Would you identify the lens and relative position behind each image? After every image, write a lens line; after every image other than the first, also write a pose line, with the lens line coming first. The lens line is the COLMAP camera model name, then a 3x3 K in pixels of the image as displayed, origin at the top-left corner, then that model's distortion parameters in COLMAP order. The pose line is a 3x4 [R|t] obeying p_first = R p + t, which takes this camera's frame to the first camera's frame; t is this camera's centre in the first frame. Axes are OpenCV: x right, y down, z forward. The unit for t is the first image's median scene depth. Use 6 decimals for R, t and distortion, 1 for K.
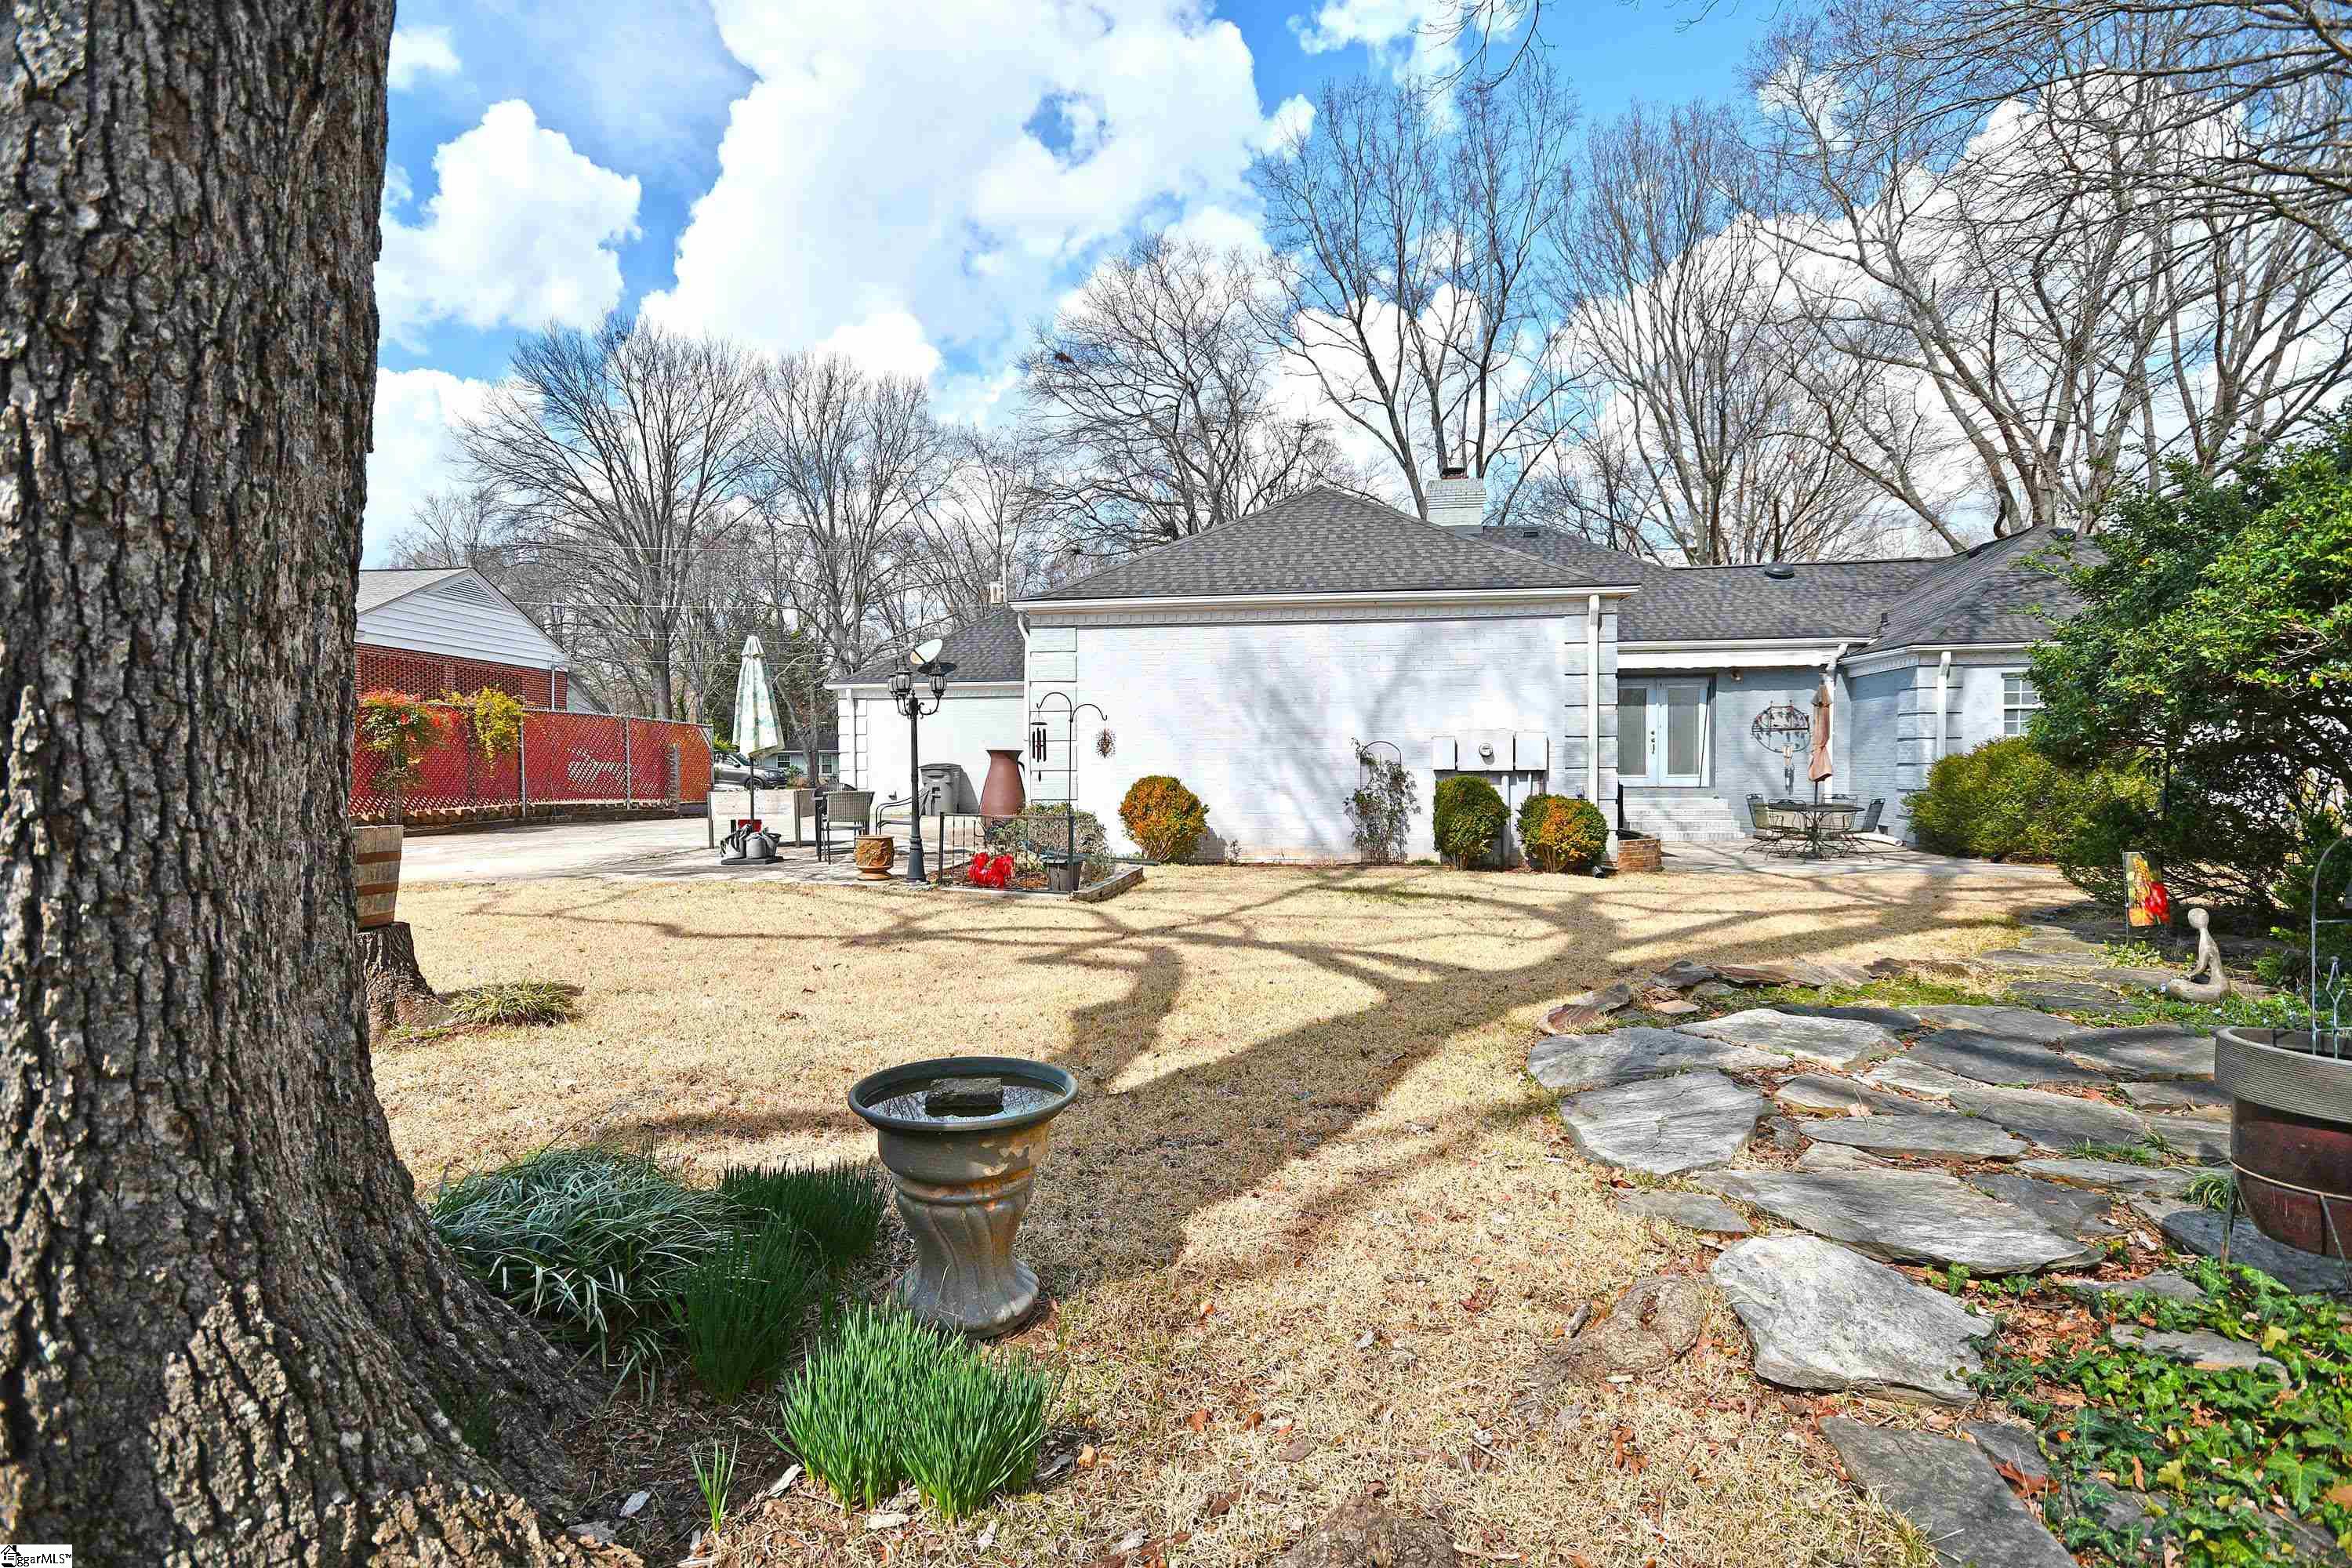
lens RADIAL K [[1218.0, 0, 1159.6], [0, 1218.0, 807.6], [0, 0, 1]] dist [0.000534, 0.000052]
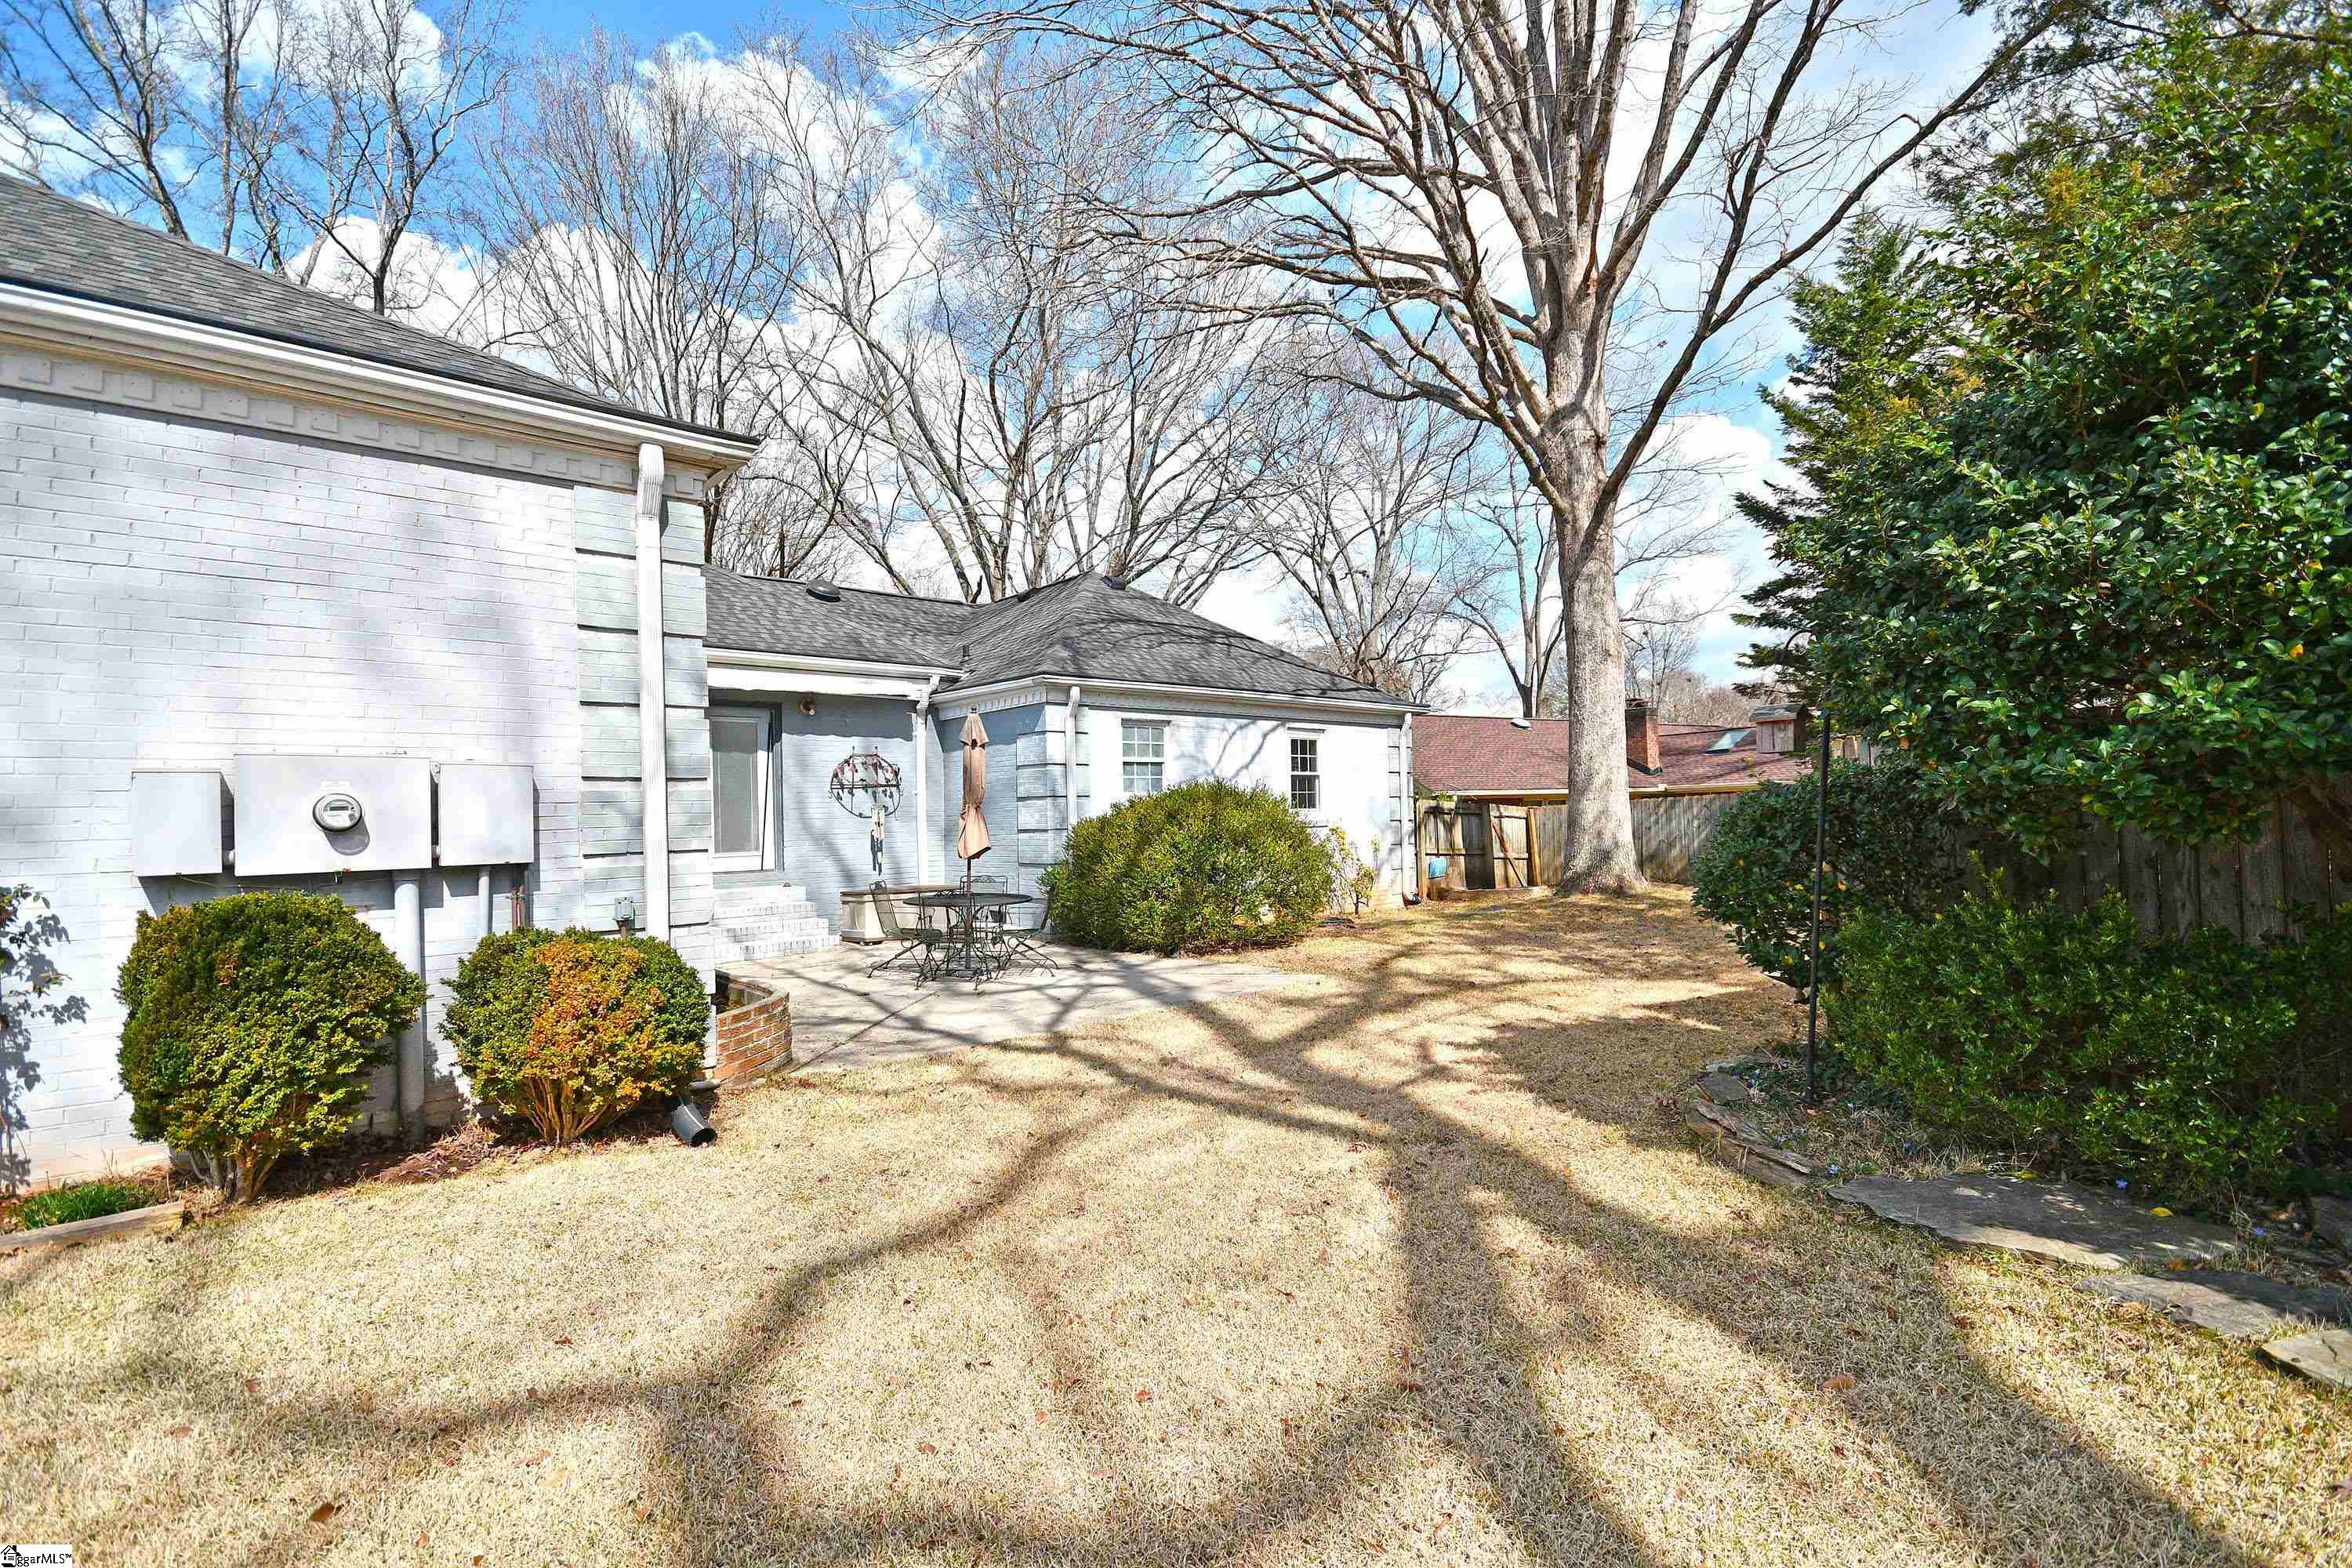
lens RADIAL K [[1063.2, 0, 1176.0], [0, 1063.2, 784.0], [0, 0, 1]] dist [-0.000190, -0.000118]
pose [[0.629569, 0.012931, 0.776837, 0.181988], [0.052712, 0.996847, -0.059312, -0.024755], [-0.775155, 0.078290, 0.626902, 0.622801]]
